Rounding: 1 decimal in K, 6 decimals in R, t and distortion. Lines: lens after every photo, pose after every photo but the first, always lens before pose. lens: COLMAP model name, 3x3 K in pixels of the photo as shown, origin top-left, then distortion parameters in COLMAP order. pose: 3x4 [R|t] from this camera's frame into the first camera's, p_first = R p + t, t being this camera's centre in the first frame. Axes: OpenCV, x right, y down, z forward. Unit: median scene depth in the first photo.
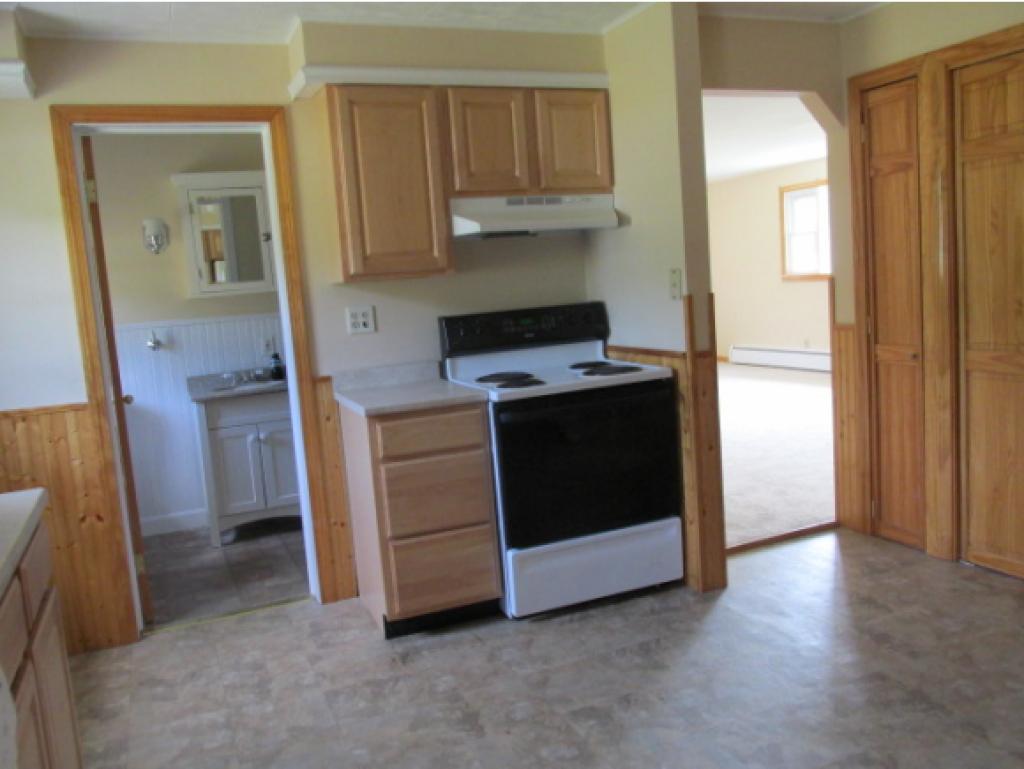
lens RADIAL K [[847.3, 0, 512.0], [0, 847.3, 384.5], [0, 0, 1]] dist [-0.024523, -0.003918]
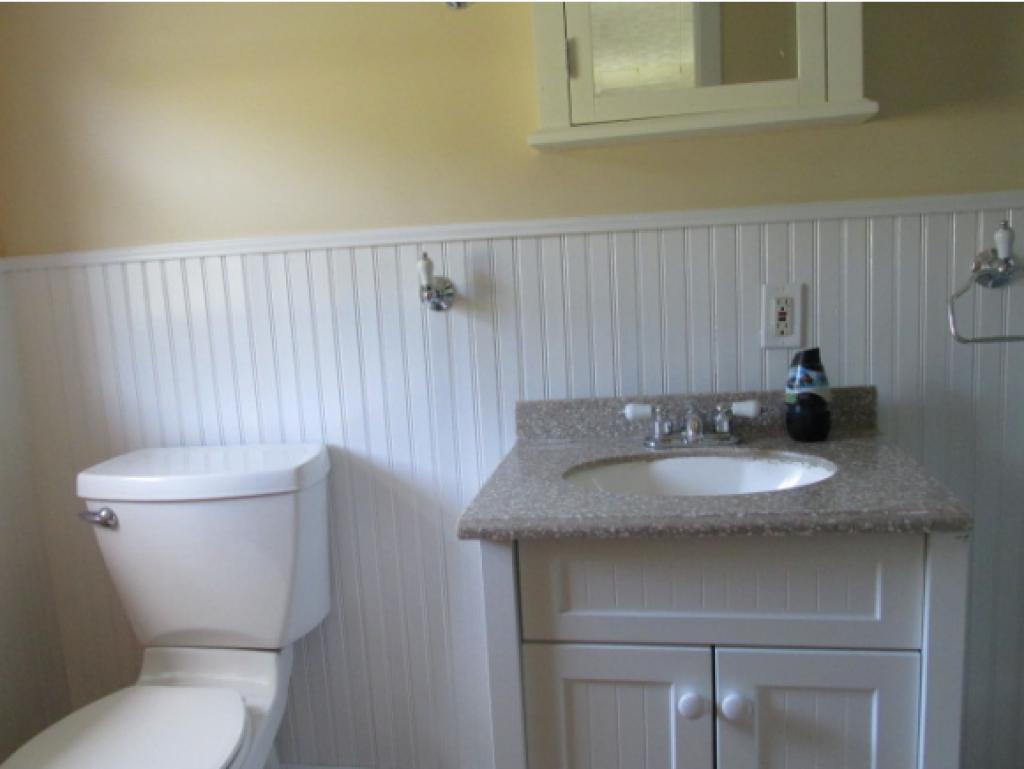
lens RADIAL K [[847.3, 0, 512.0], [0, 847.3, 384.5], [0, 0, 1]] dist [-0.024523, -0.003918]
pose [[0.841444, 0.108726, -0.529293, -0.218258], [-0.075550, 0.993598, 0.083997, -0.041819], [0.535037, -0.030691, 0.844271, 0.727718]]
